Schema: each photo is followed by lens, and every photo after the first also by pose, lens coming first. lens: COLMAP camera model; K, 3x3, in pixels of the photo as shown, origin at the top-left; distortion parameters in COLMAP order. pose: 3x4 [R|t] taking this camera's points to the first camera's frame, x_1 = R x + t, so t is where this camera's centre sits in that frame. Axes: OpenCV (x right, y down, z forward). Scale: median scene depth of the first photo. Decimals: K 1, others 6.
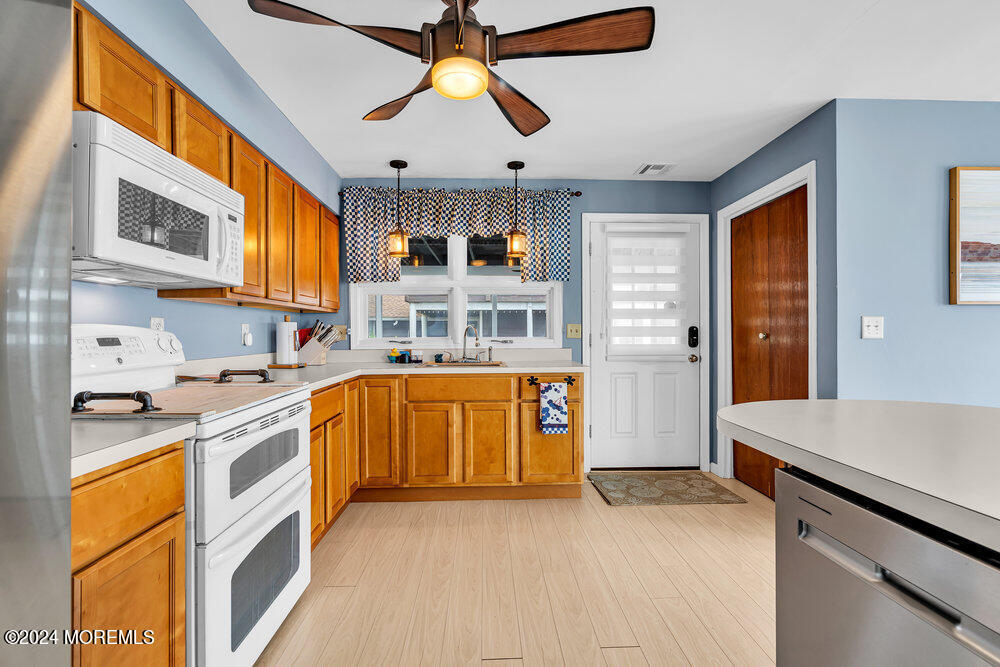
lens RADIAL K [[454.3, 0, 502.7], [0, 454.3, 333.0], [0, 0, 1]] dist [-0.000225, 0.000330]
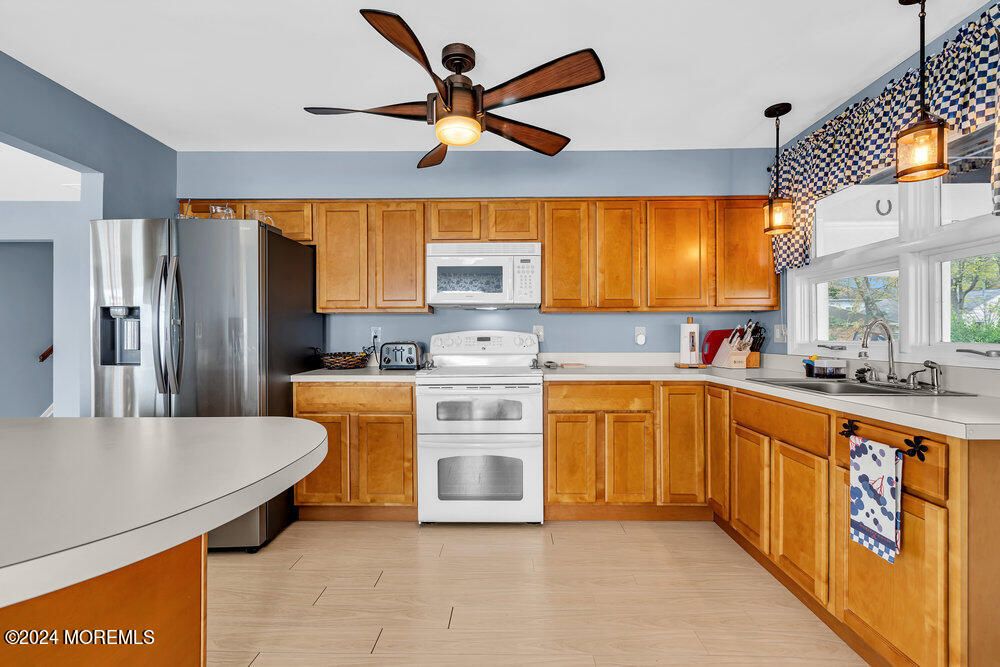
lens RADIAL K [[454.3, 0, 502.7], [0, 454.3, 333.0], [0, 0, 1]] dist [-0.000225, 0.000330]
pose [[-0.065215, -0.001726, -0.997870, 0.609645], [0.000470, 0.999998, -0.001760, -0.002568], [0.997871, -0.000583, -0.065214, 0.649590]]
